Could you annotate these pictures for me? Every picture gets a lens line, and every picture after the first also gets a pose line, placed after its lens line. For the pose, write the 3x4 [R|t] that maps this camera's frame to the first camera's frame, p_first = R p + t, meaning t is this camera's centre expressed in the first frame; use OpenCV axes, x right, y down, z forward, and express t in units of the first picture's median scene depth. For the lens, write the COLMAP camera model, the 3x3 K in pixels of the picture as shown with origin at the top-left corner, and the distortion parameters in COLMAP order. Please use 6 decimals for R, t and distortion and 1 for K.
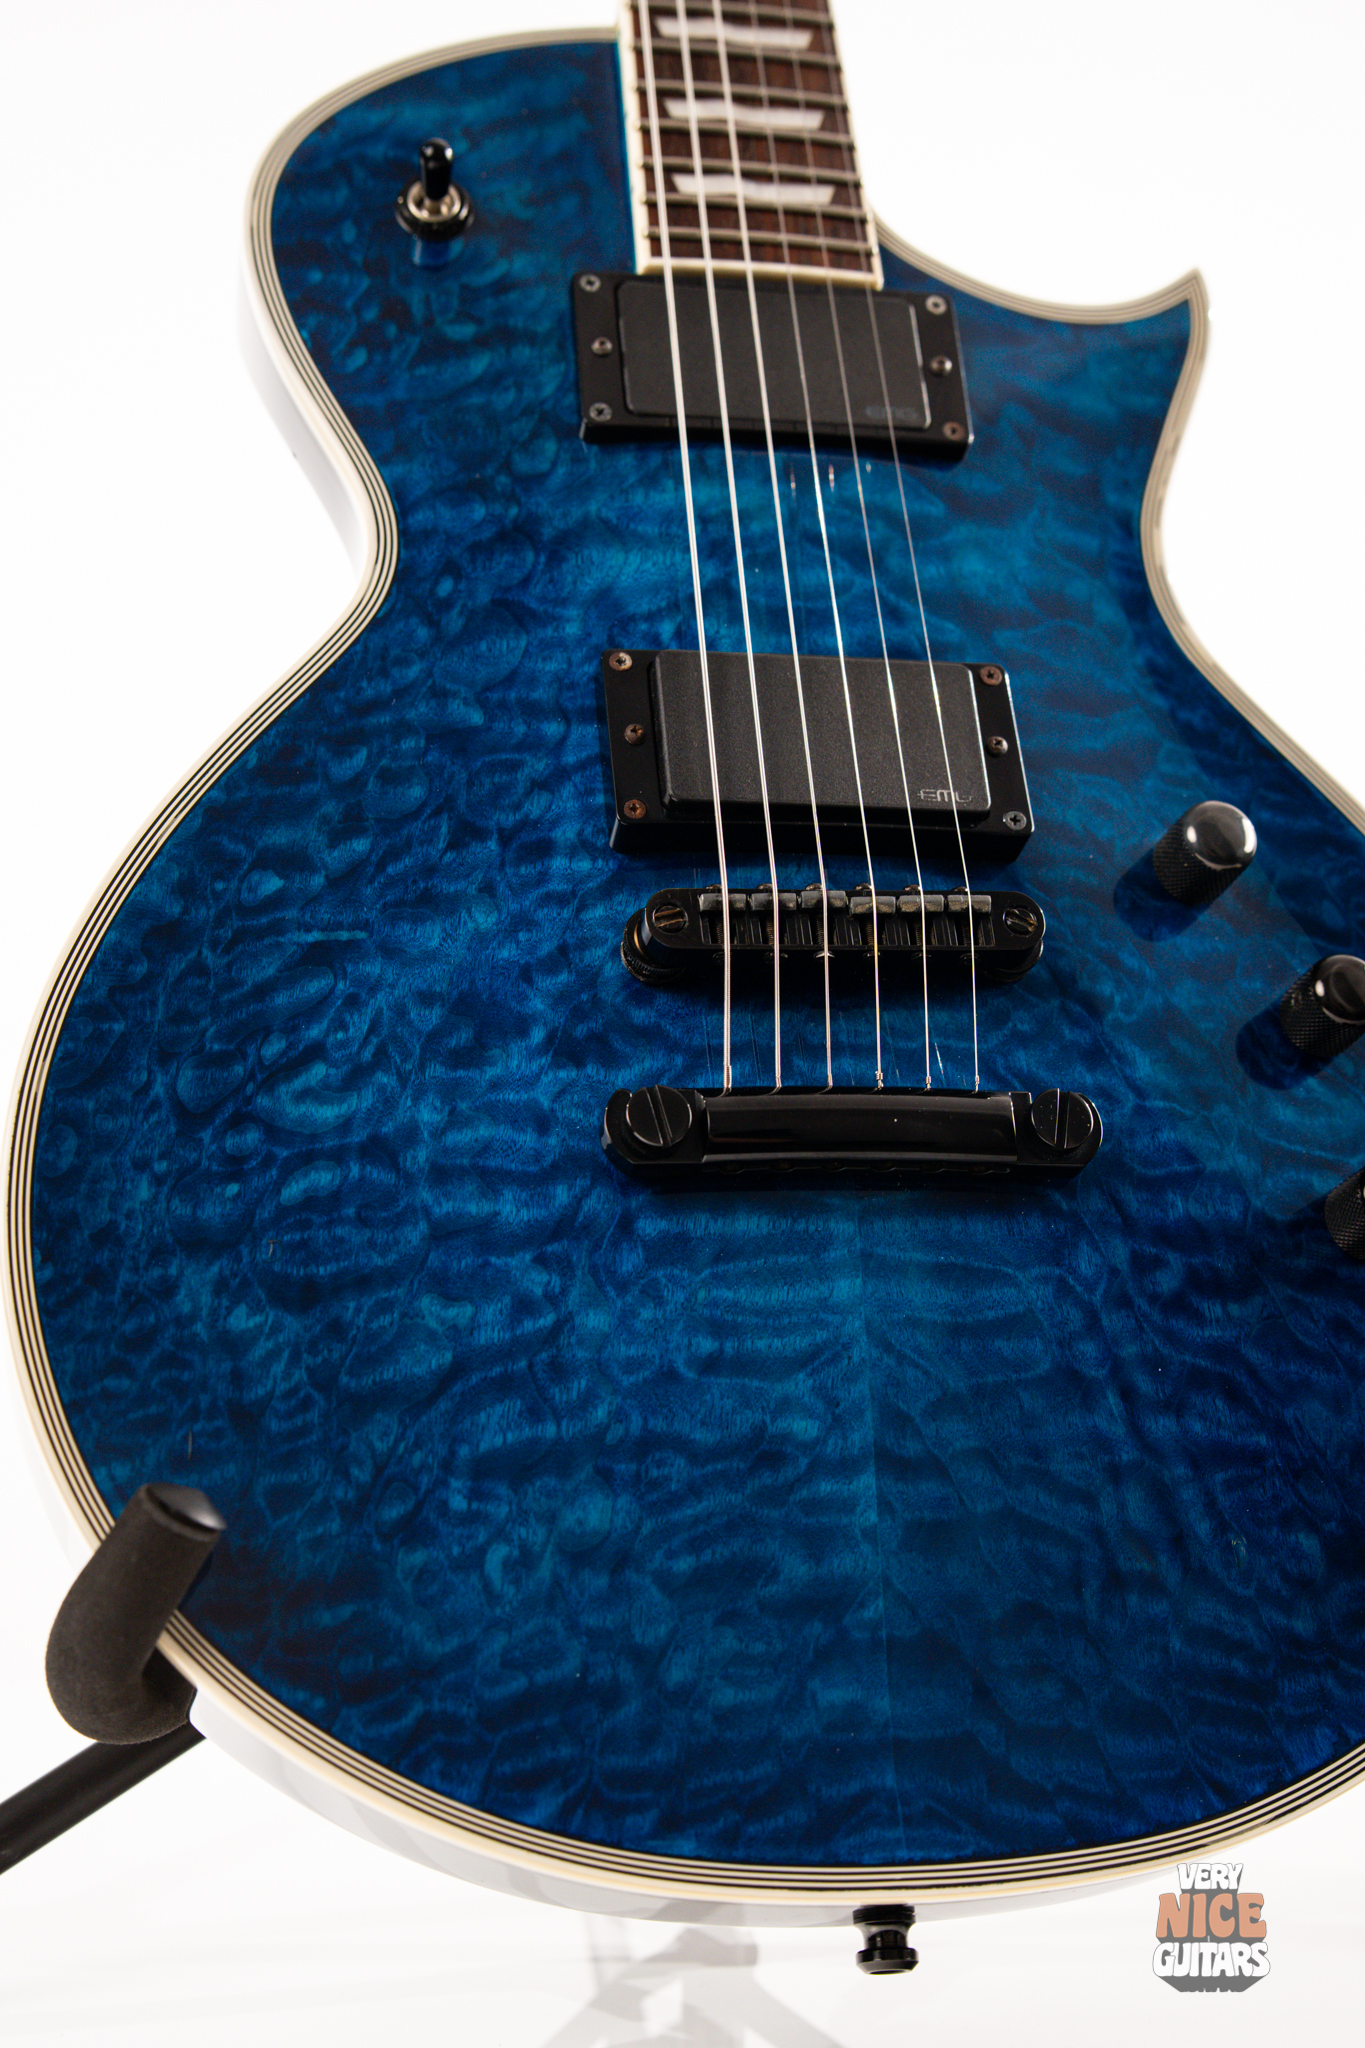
lens RADIAL K [[2918.0, 0, 682.5], [0, 2918.0, 1024.0], [0, 0, 1]] dist [0.087770, -0.267904]
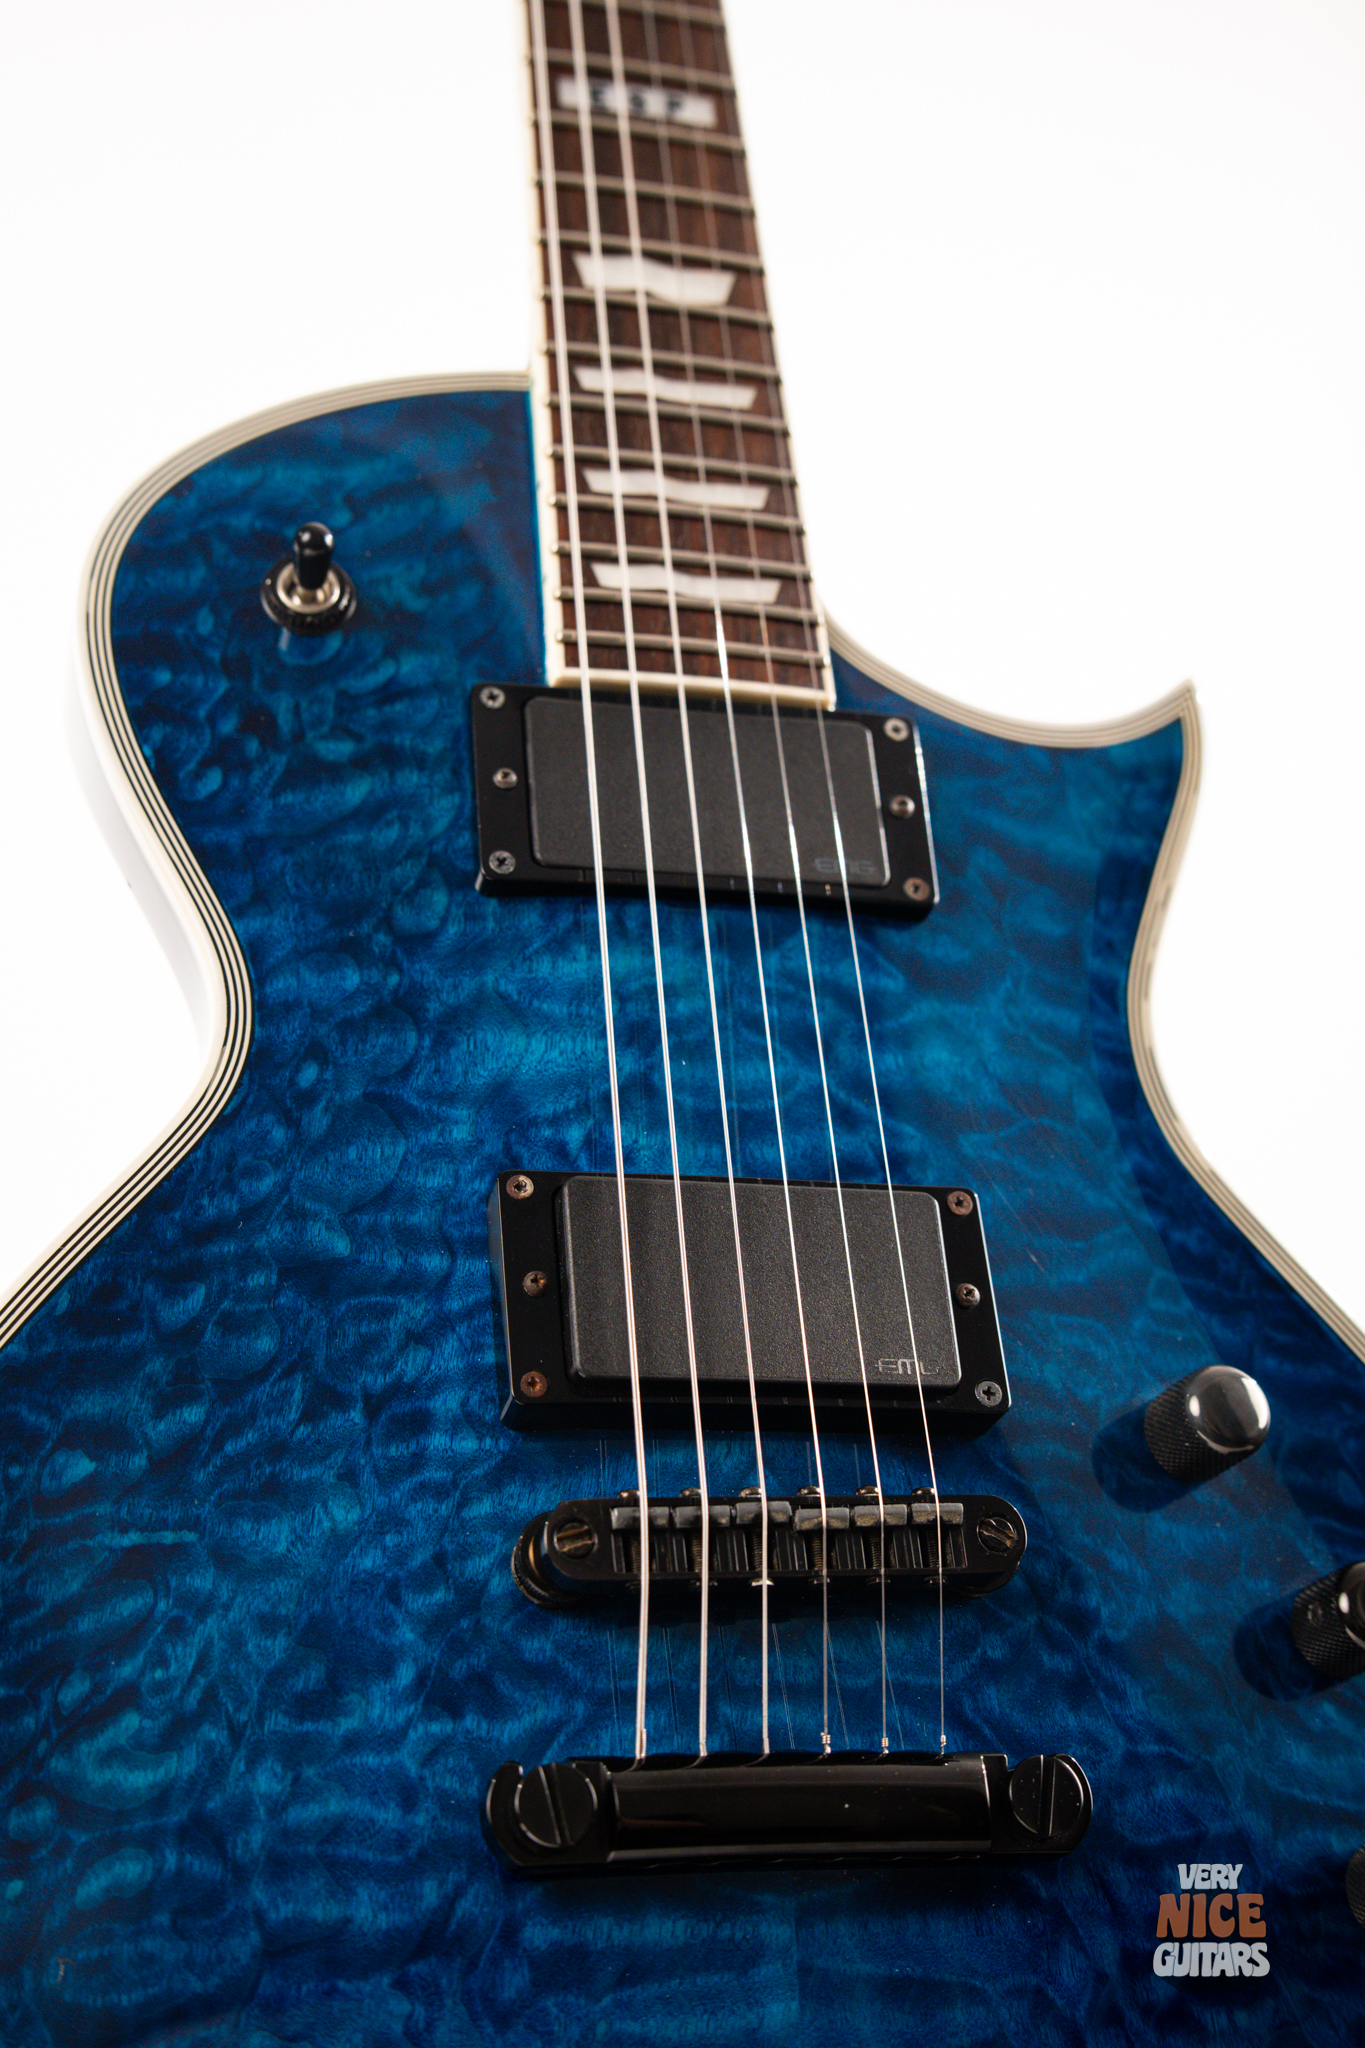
lens RADIAL K [[2918.0, 0, 682.5], [0, 2918.0, 1024.0], [0, 0, 1]] dist [0.087770, -0.267904]
pose [[0.997463, 0.033476, 0.062827, -0.030296], [-0.032219, 0.999262, -0.020923, -0.162431], [-0.063481, 0.018846, 0.997805, 0.183029]]
